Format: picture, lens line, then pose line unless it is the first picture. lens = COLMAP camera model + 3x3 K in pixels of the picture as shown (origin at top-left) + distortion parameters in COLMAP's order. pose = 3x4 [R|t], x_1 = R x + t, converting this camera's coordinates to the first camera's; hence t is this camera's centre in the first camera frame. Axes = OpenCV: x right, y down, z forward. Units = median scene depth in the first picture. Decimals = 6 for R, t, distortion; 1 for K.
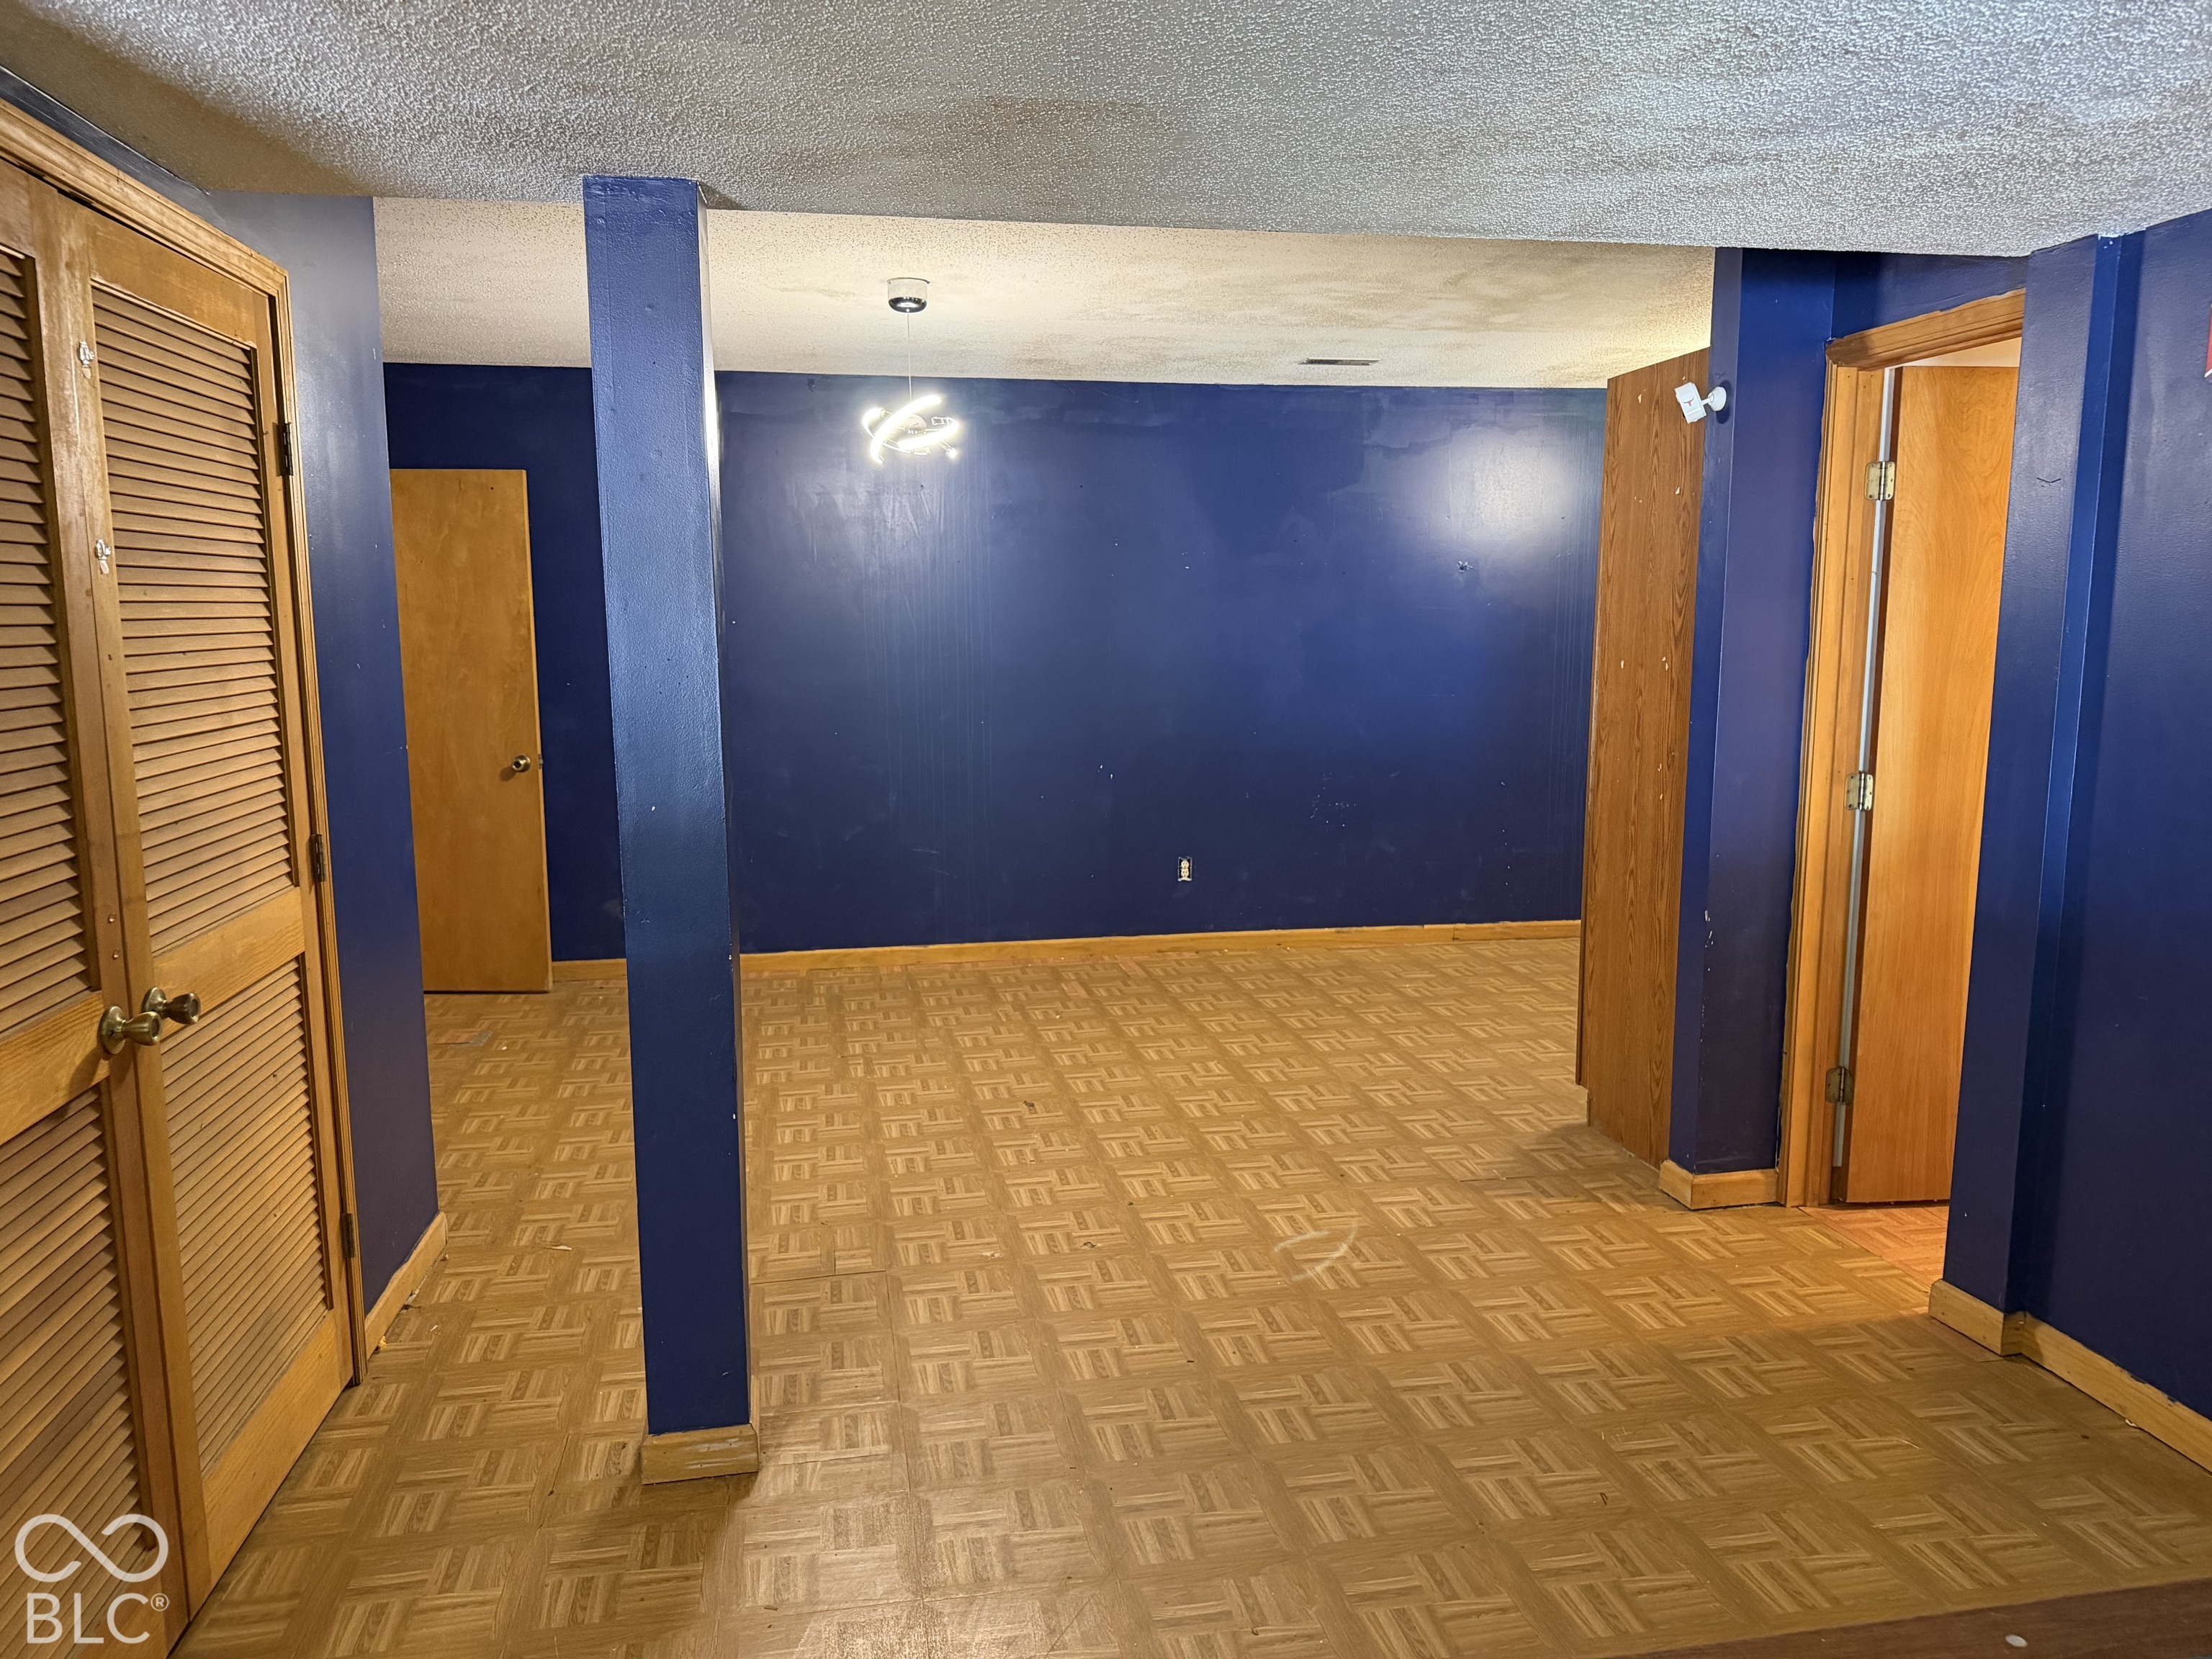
lens RADIAL K [[1540.6, 0, 1097.6], [0, 1540.6, 846.5], [0, 0, 1]] dist [0.039087, -0.054044]
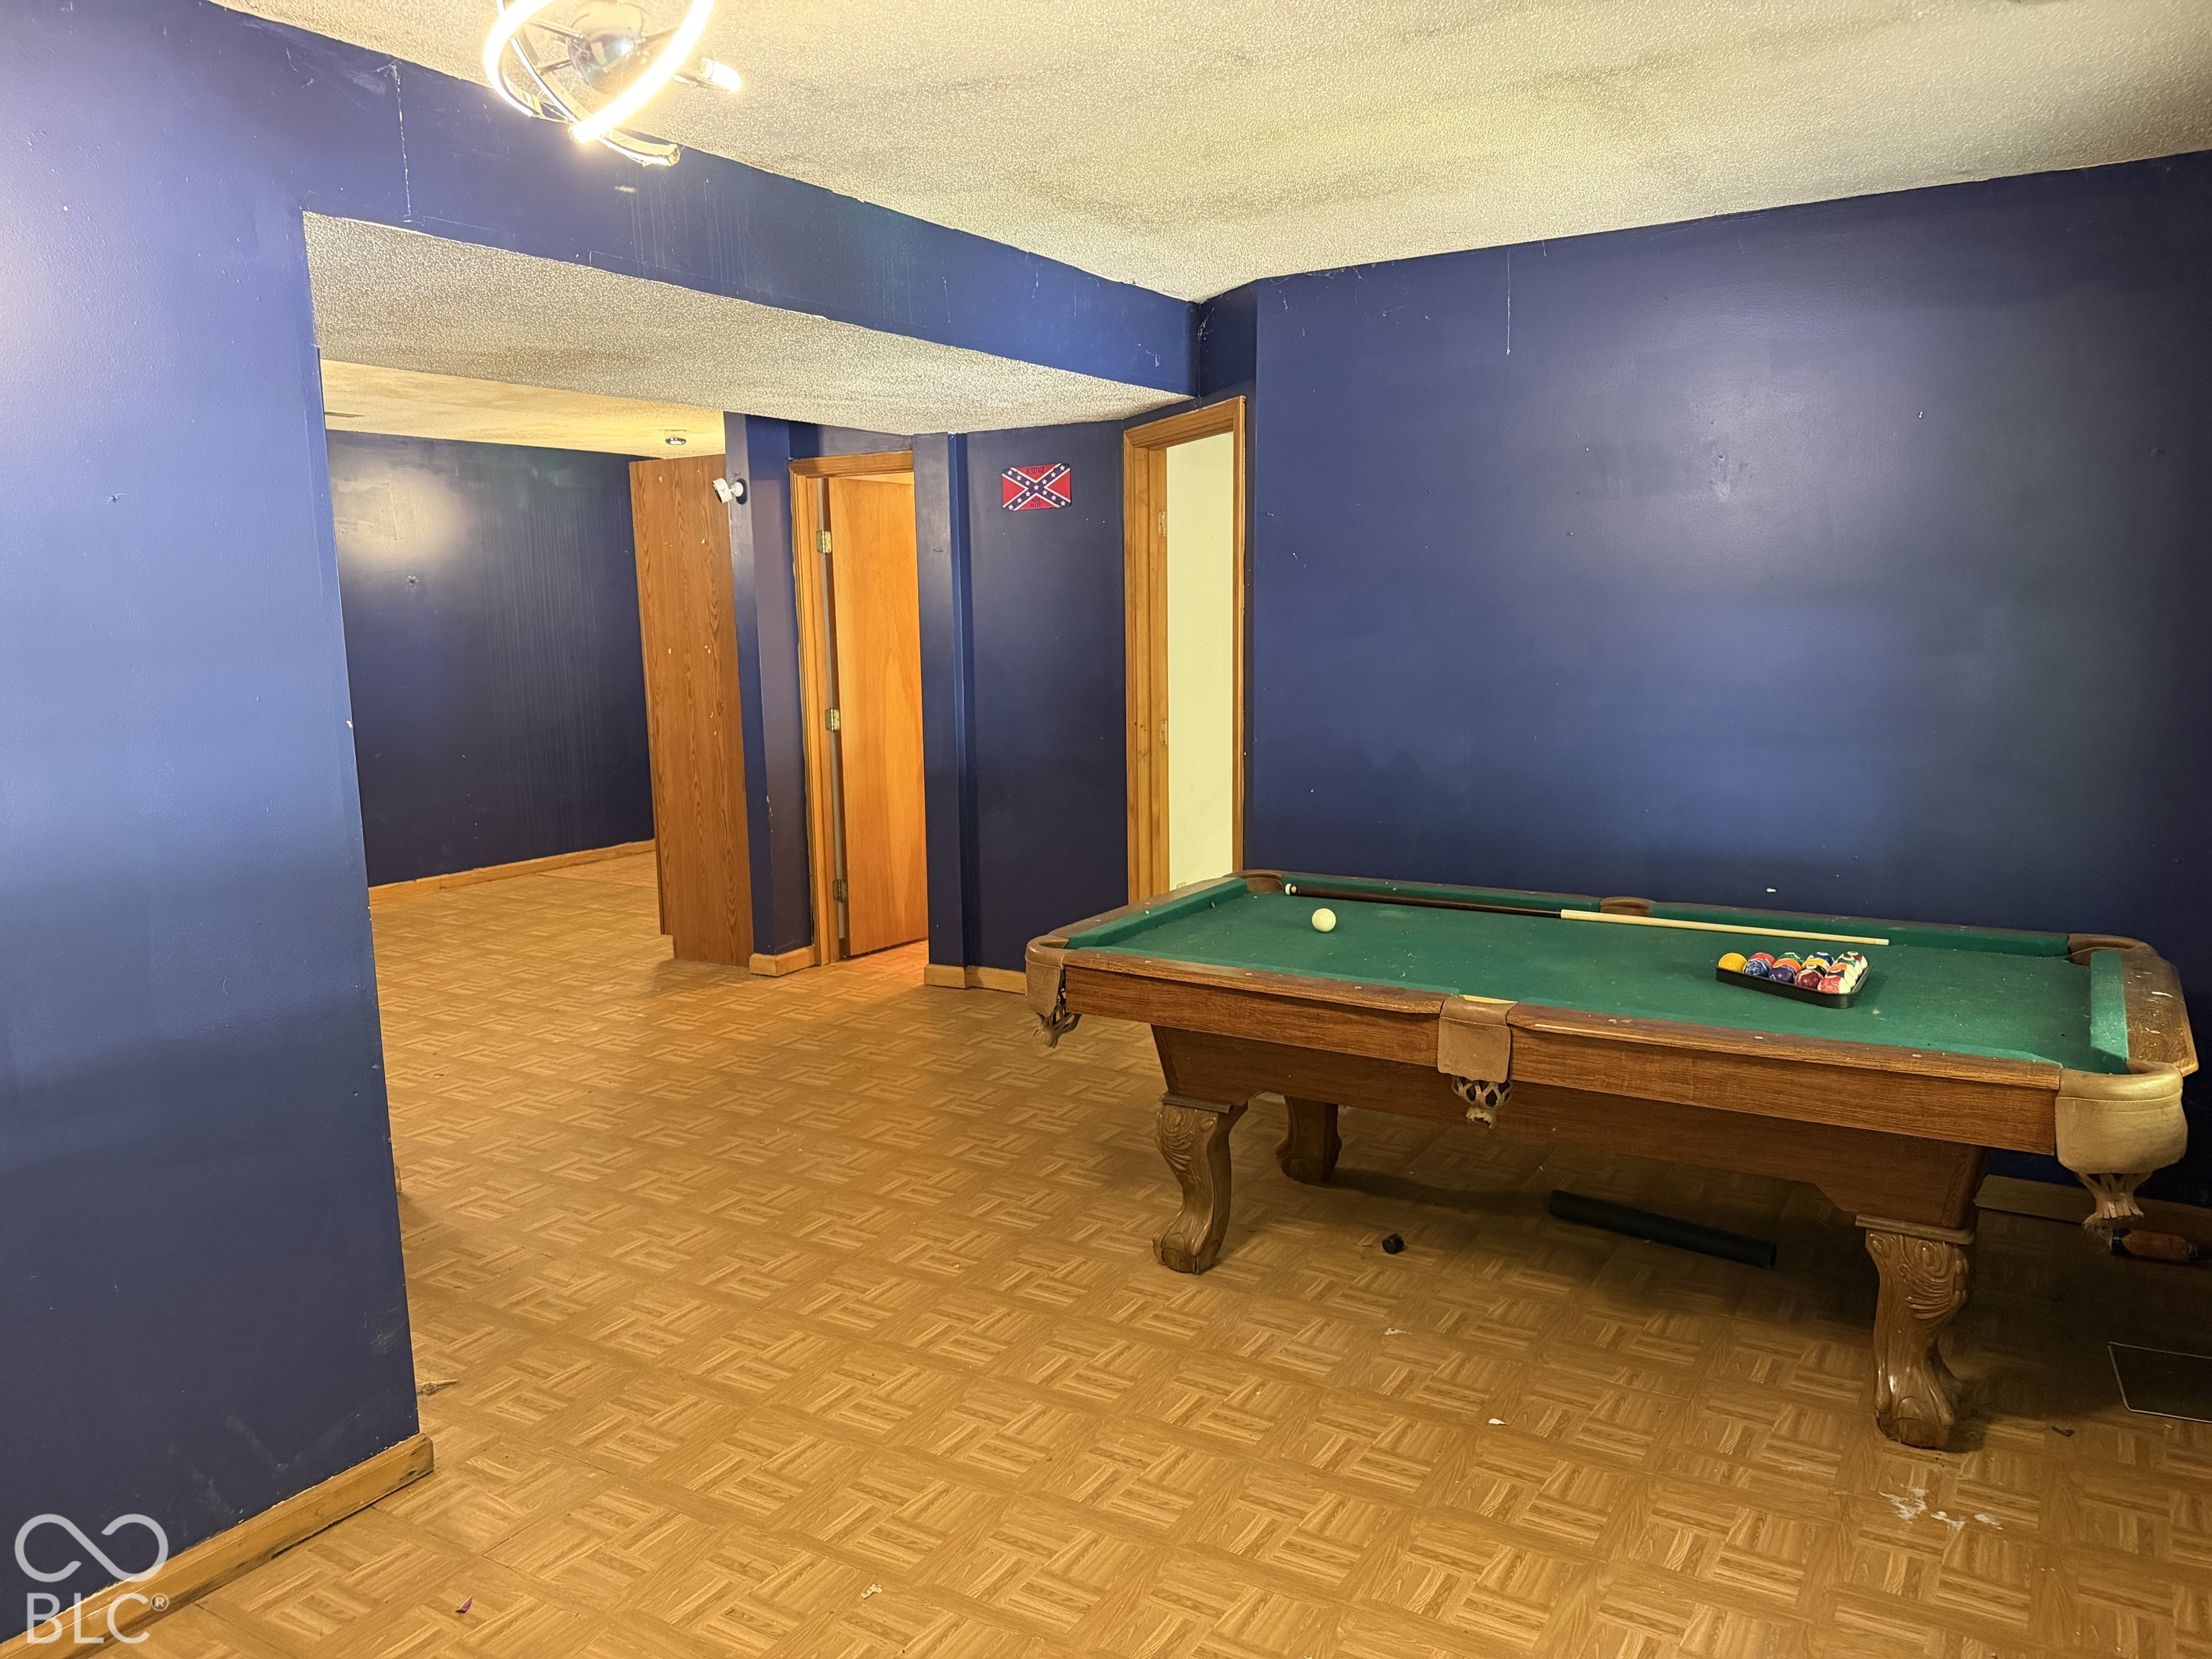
lens RADIAL K [[1540.6, 0, 1098.2], [0, 1540.6, 837.5], [0, 0, 1]] dist [0.039087, -0.054044]
pose [[0.676930, -0.113394, 0.727260, -0.546795], [0.119418, 0.991891, 0.043502, 0.053519], [-0.726296, 0.057400, 0.684982, -0.373971]]
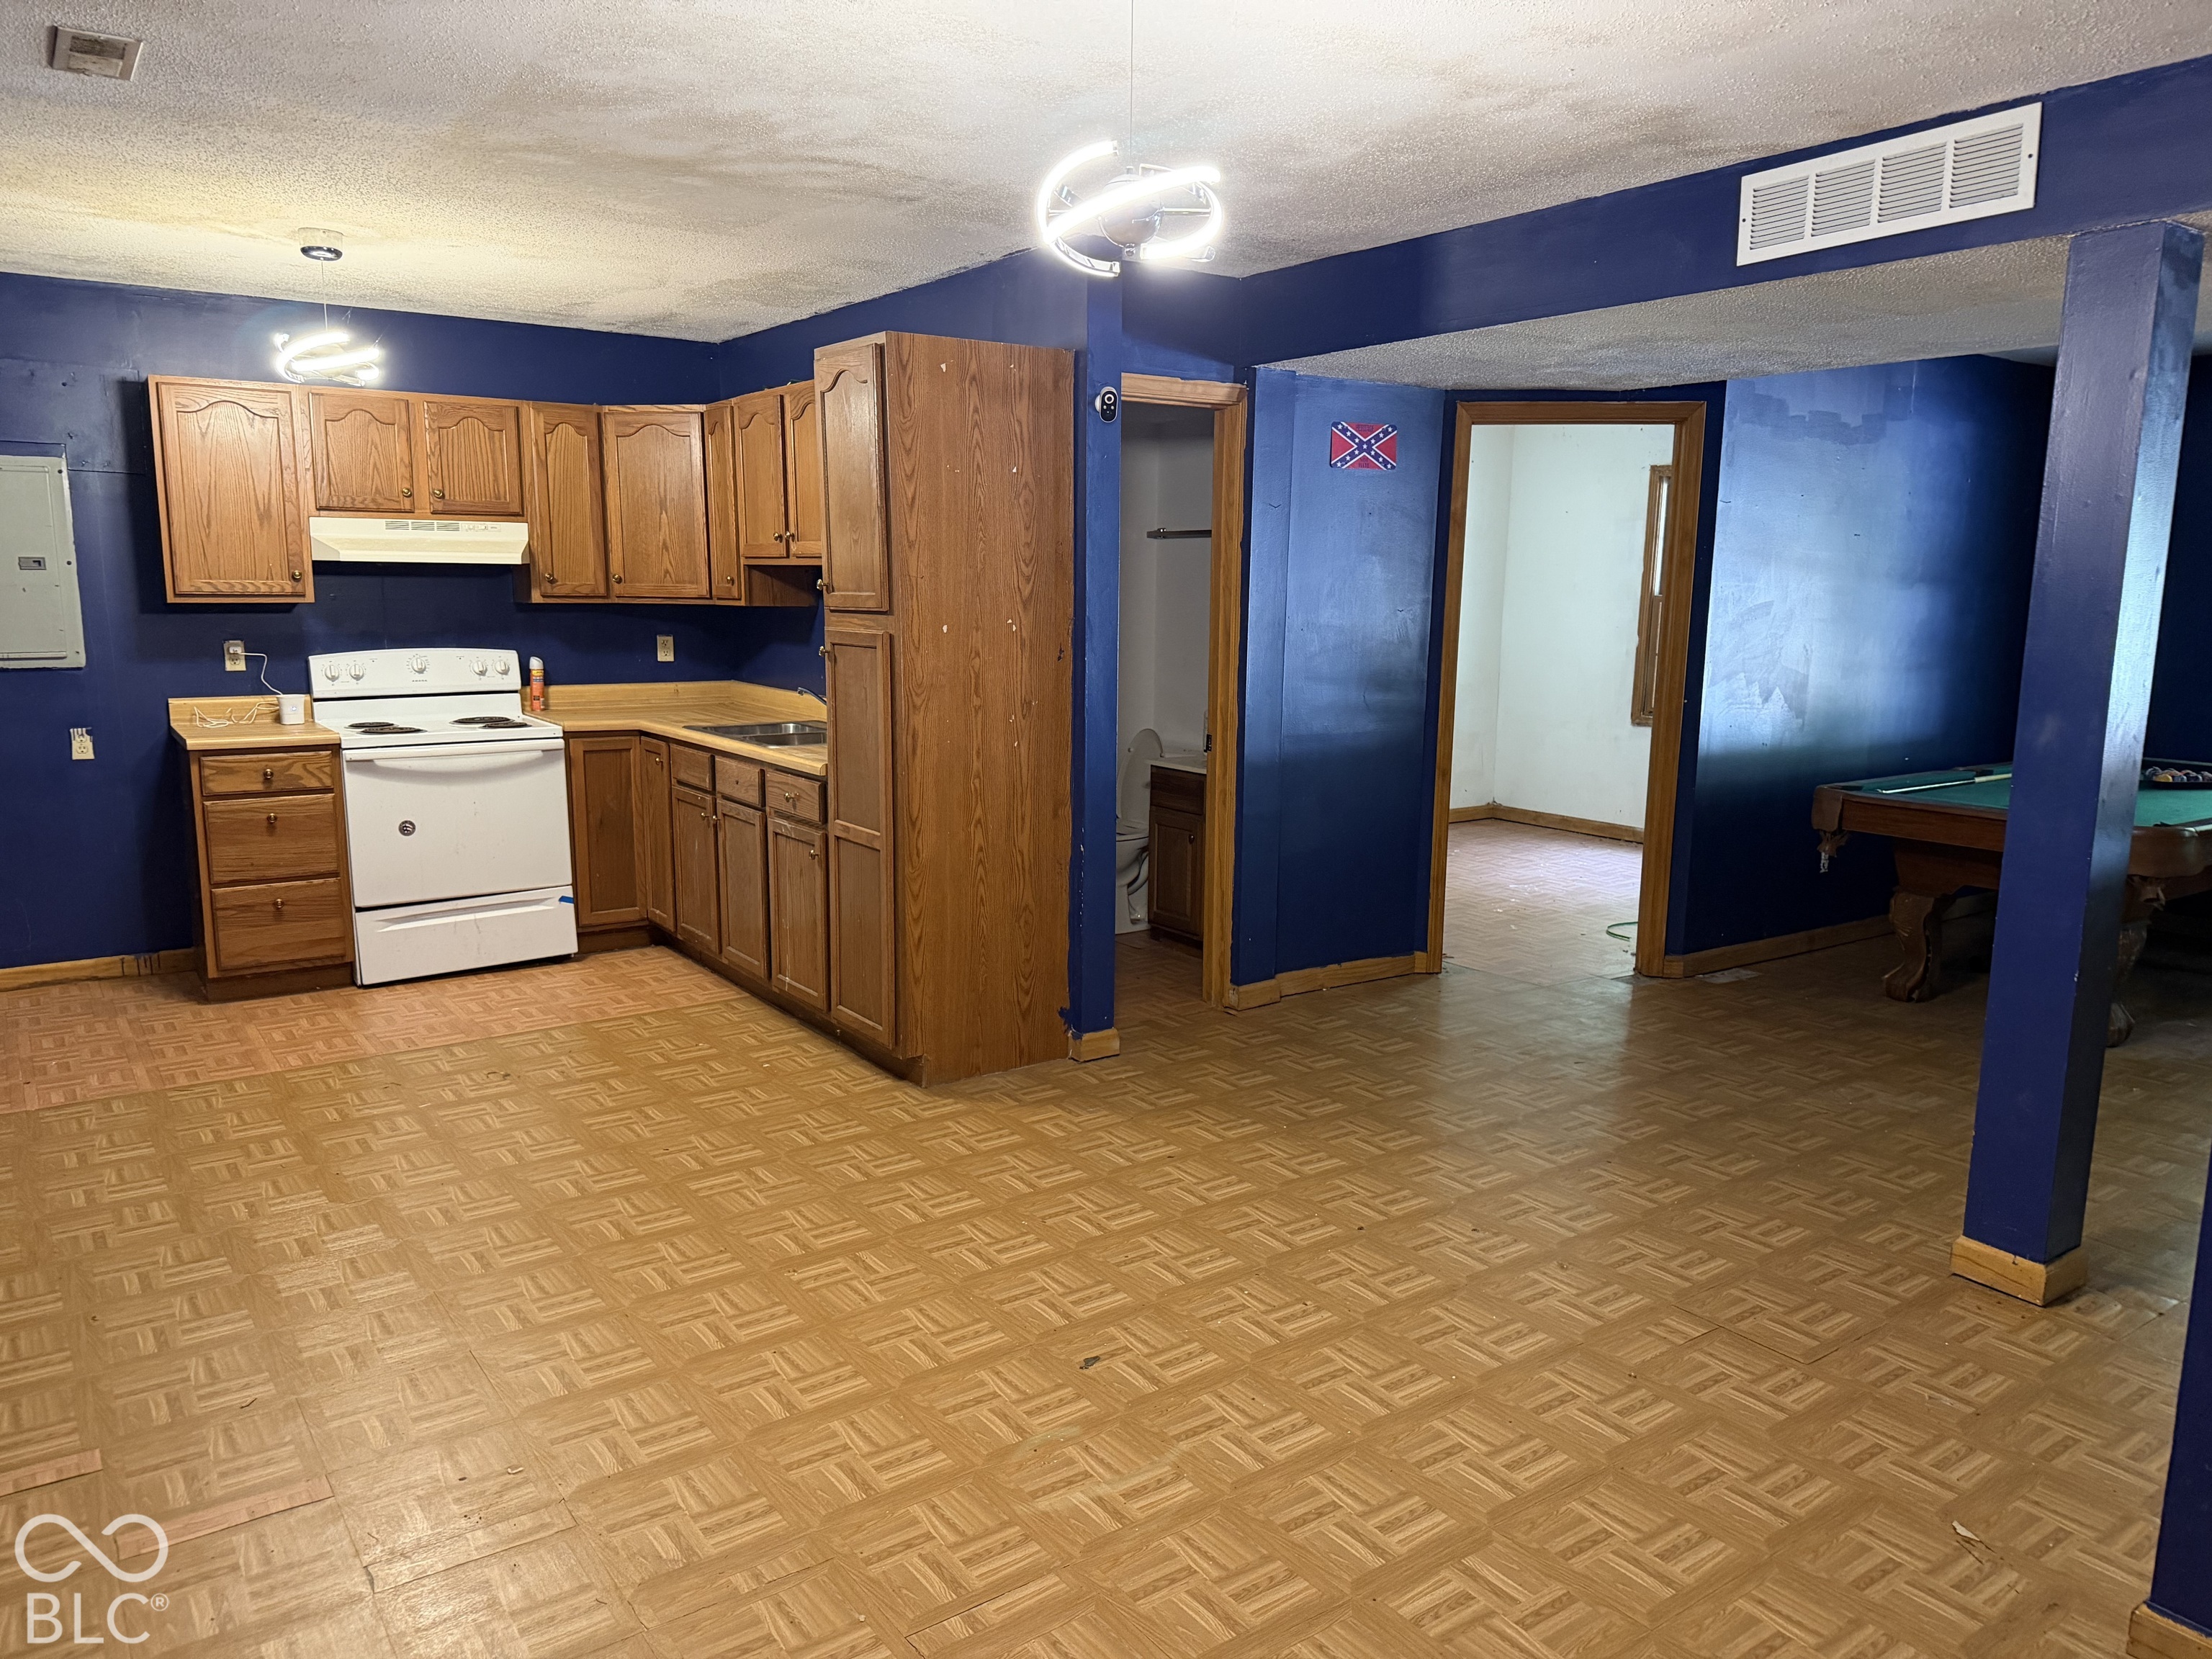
lens RADIAL K [[1540.6, 0, 1103.1], [0, 1540.6, 836.3], [0, 0, 1]] dist [0.039087, -0.054044]
pose [[-0.413273, -0.161499, 0.896172, -0.688770], [0.123768, 0.965052, 0.230988, -0.222452], [-0.902157, 0.206378, -0.378841, 1.411058]]
